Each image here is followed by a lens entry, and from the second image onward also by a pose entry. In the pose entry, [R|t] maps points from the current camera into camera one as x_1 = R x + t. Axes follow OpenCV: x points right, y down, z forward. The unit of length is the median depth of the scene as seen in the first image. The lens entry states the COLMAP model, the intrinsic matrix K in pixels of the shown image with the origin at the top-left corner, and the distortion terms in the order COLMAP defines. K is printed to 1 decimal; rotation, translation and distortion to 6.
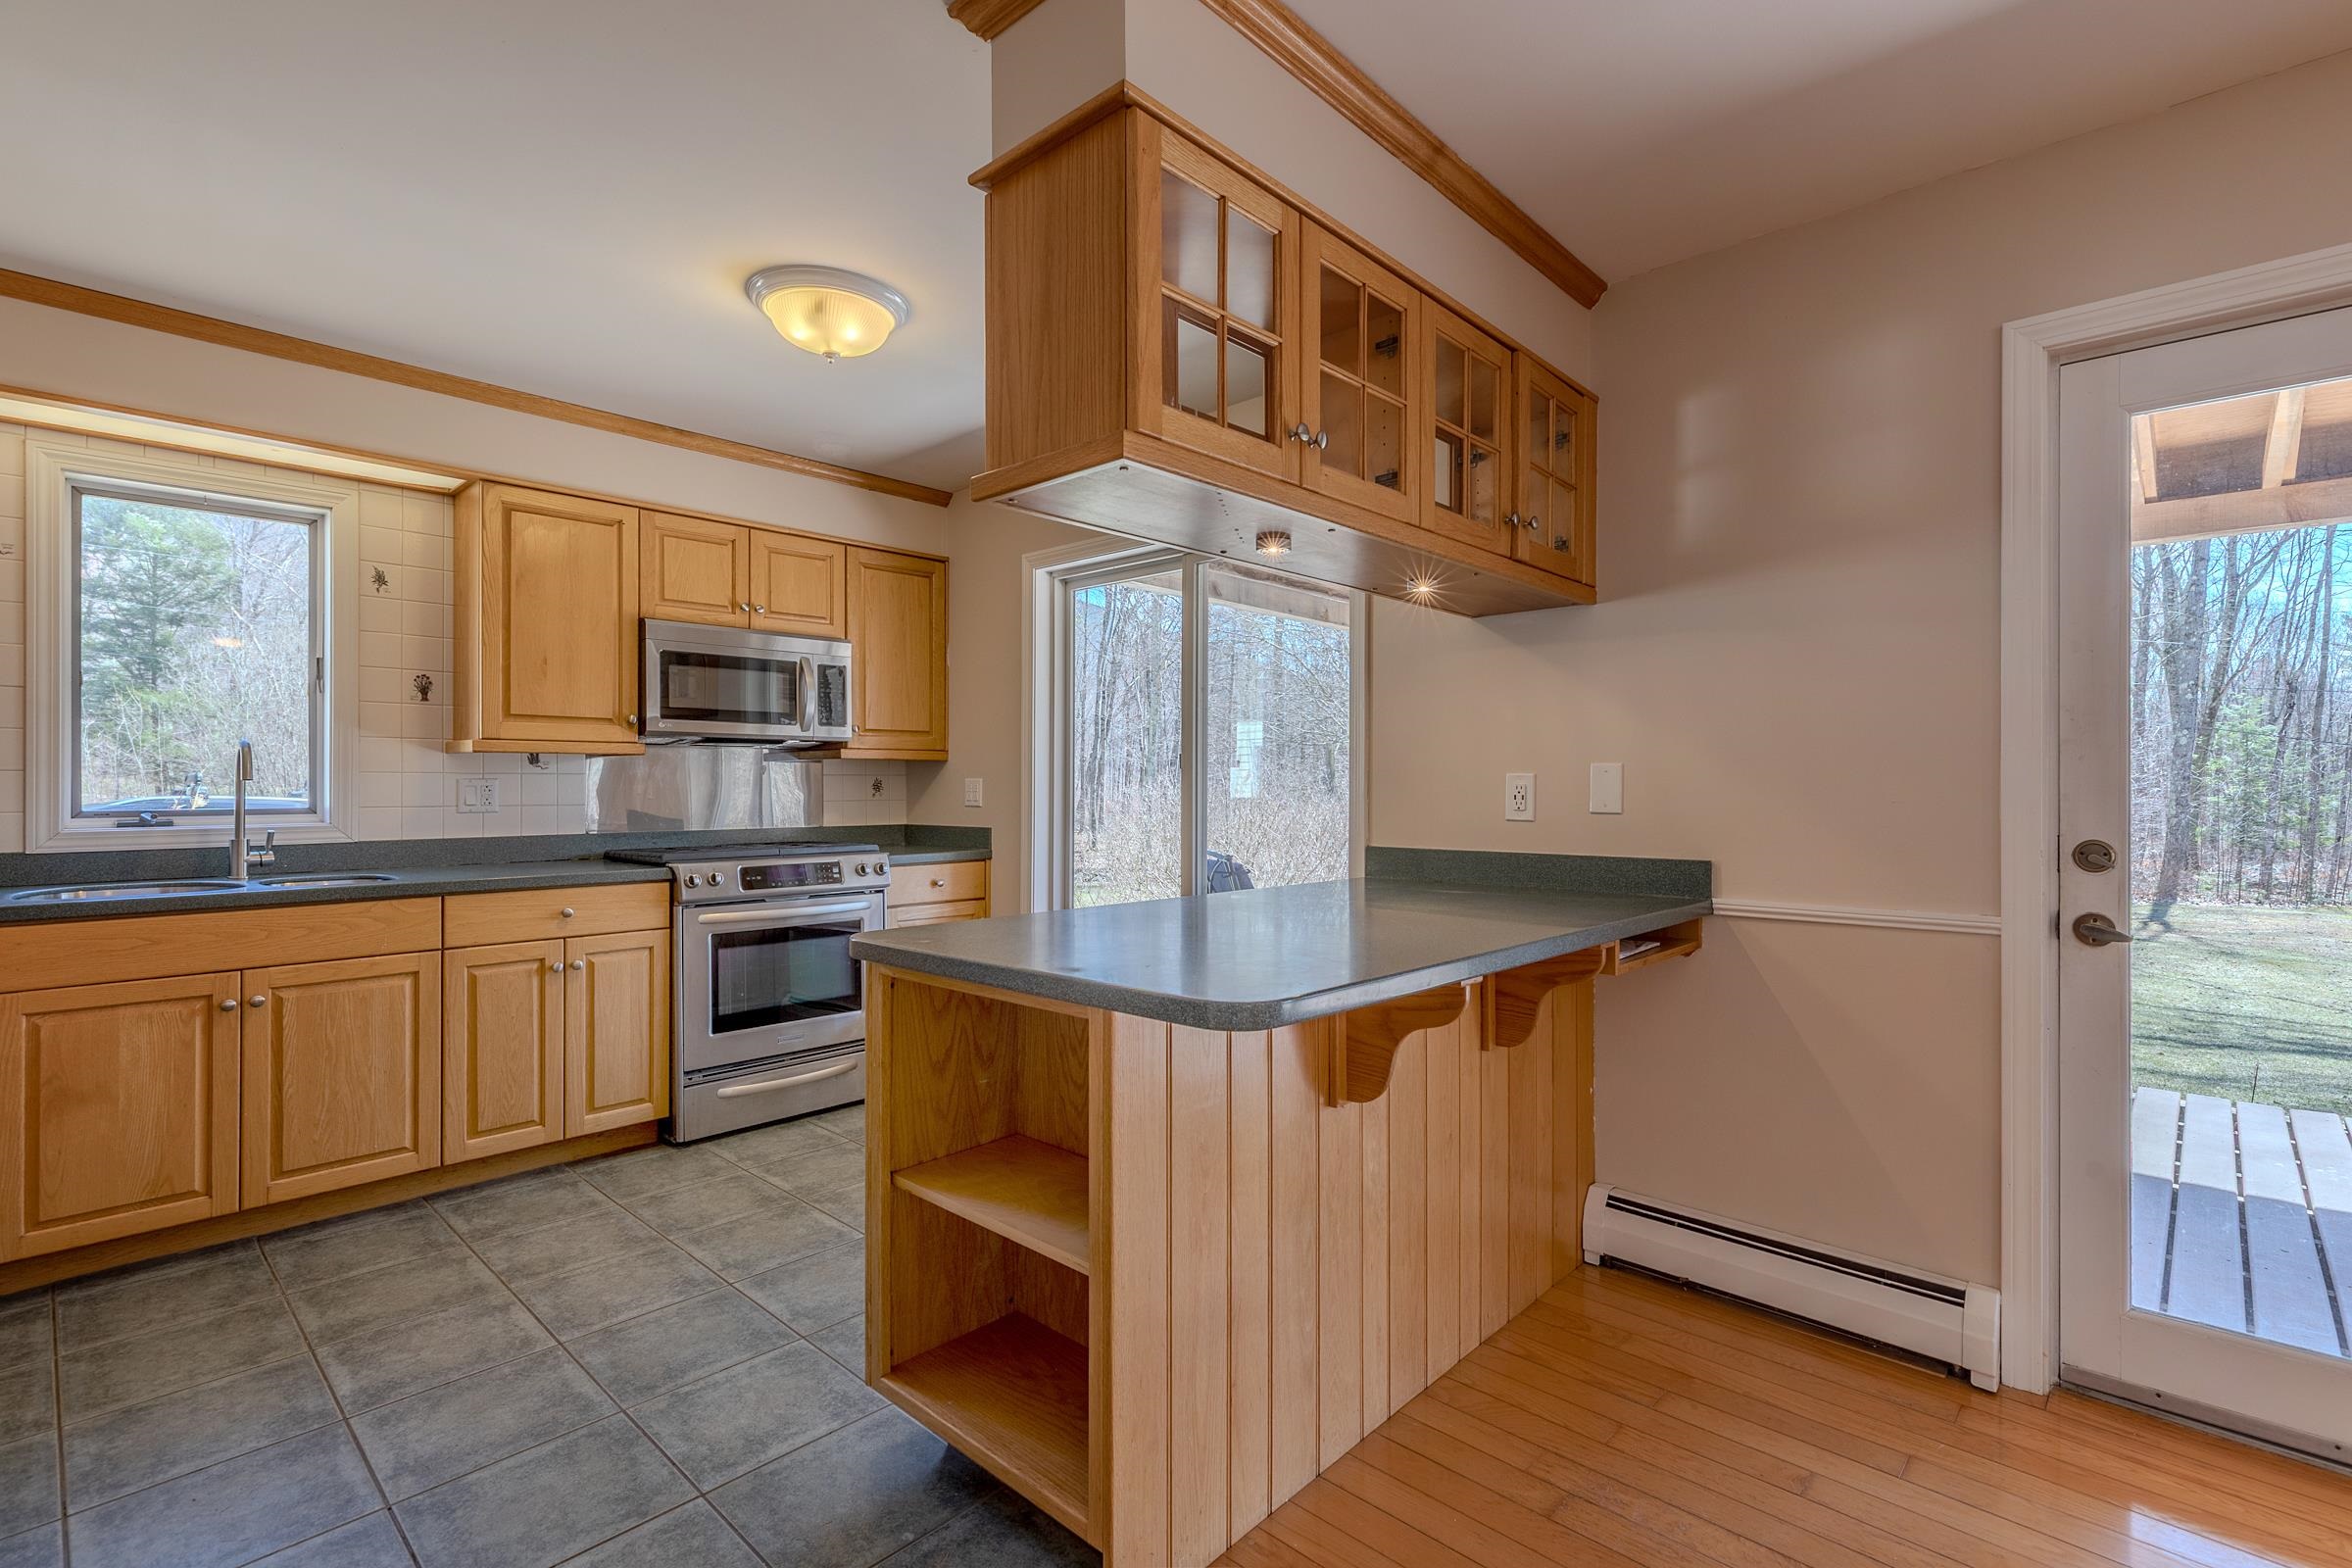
lens RADIAL K [[1085.7, 0, 1176.0], [0, 1085.7, 784.0], [0, 0, 1]] dist [0.014177, 0.000358]
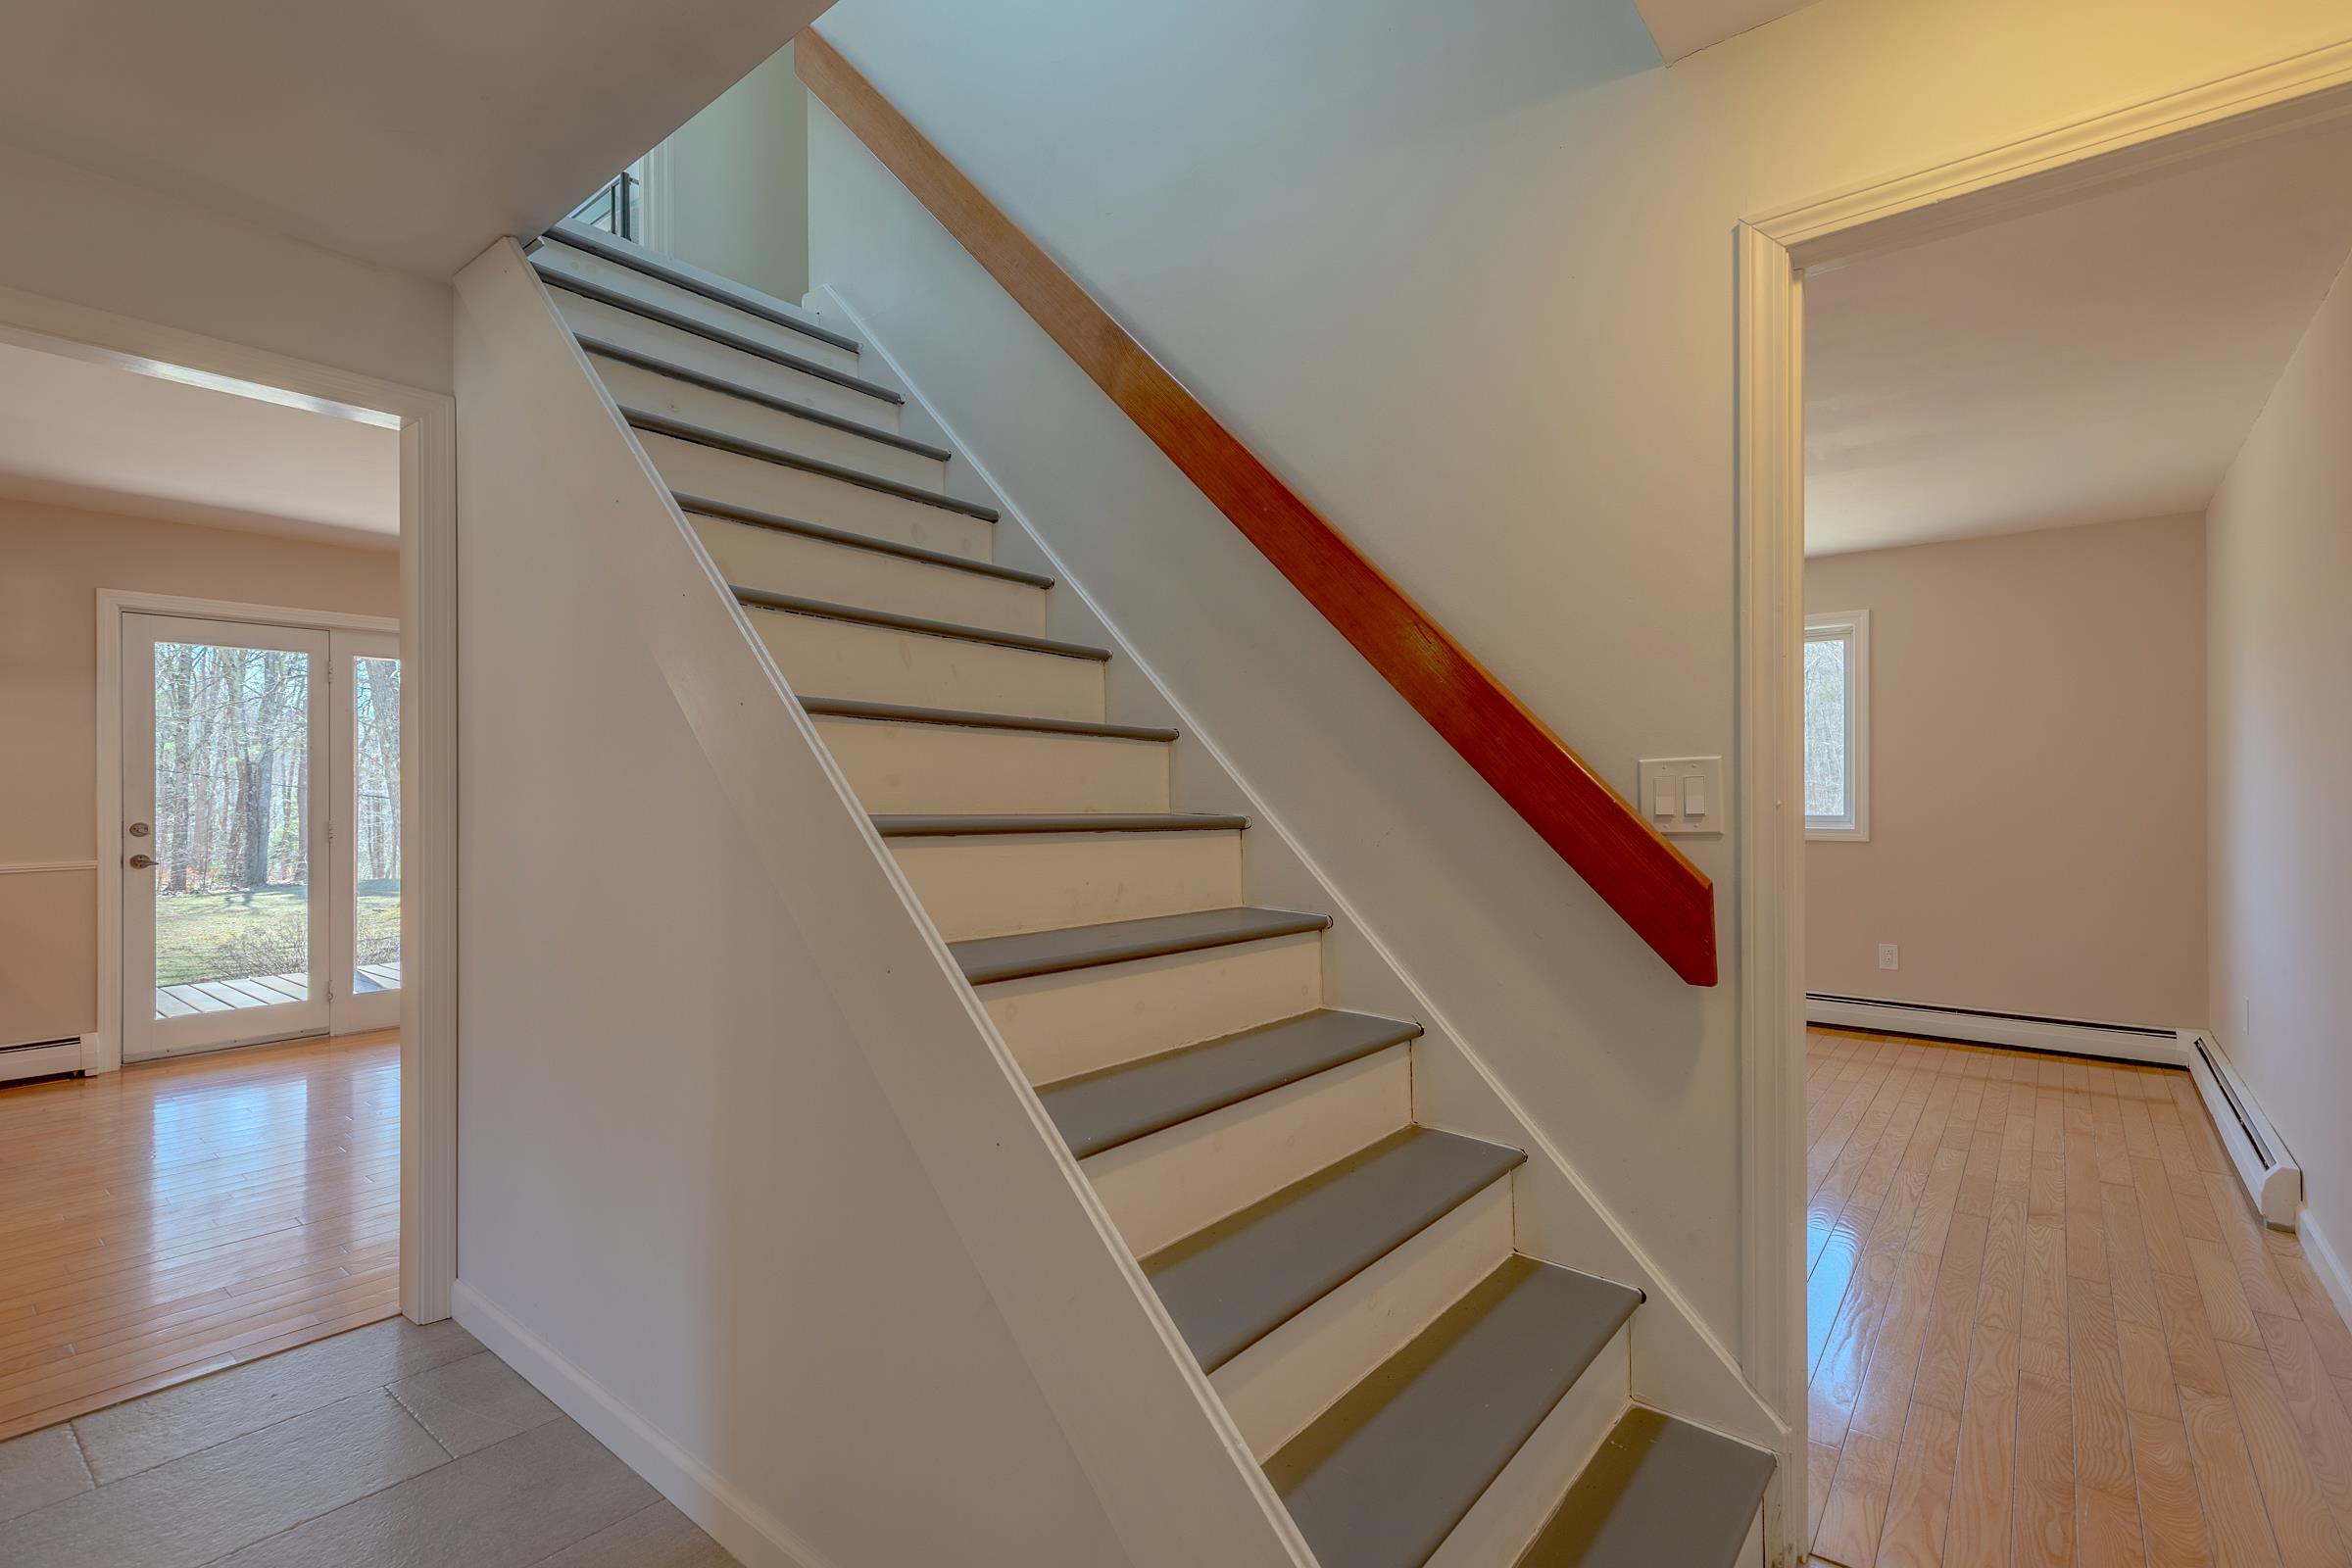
lens RADIAL K [[1085.7, 0, 1176.0], [0, 1085.7, 784.0], [0, 0, 1]] dist [0.014177, 0.000358]
pose [[-0.067678, 0.004184, 0.997698, -1.583935], [0.003213, 0.999987, -0.003976, -0.013931], [-0.997702, 0.002937, -0.067690, -0.996141]]
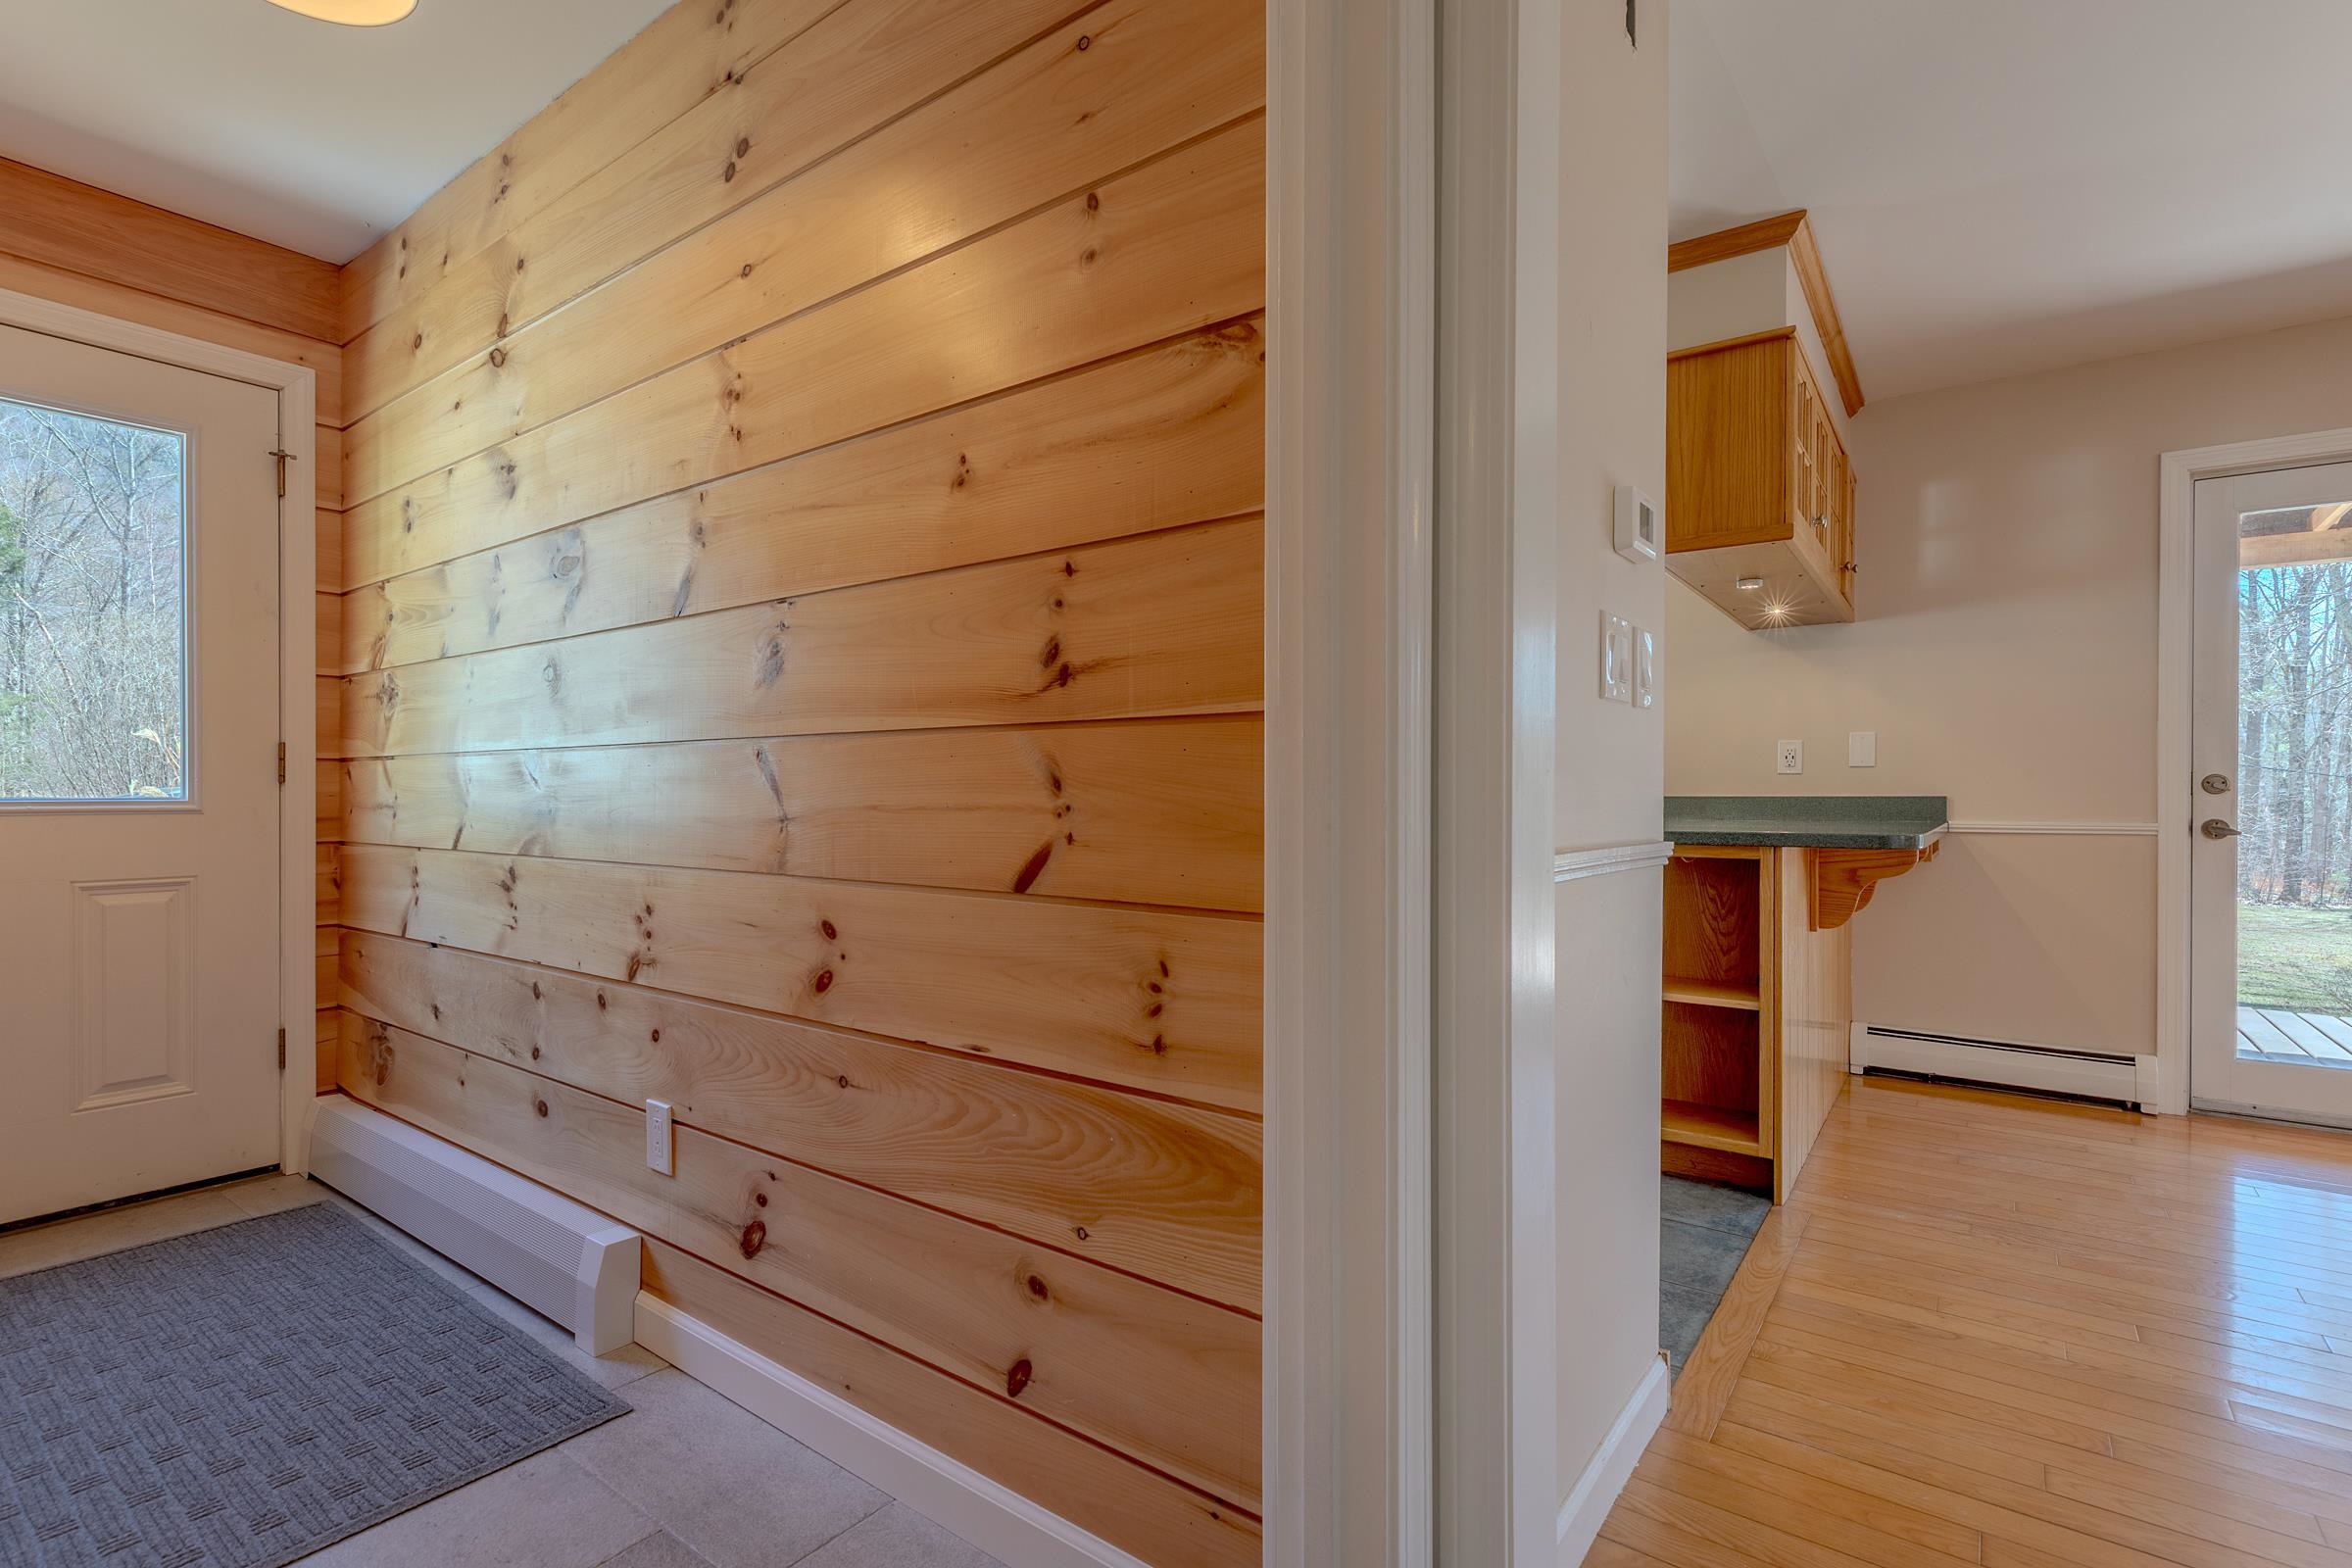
lens RADIAL K [[1089.4, 0, 1161.9], [0, 1089.4, 798.8], [0, 0, 1]] dist [0.005340, -0.000400]
pose [[0.995072, 0.003823, 0.099085, -0.861692], [-0.004264, 0.999982, 0.004235, 0.085918], [-0.099067, -0.004637, 0.995070, -0.451737]]
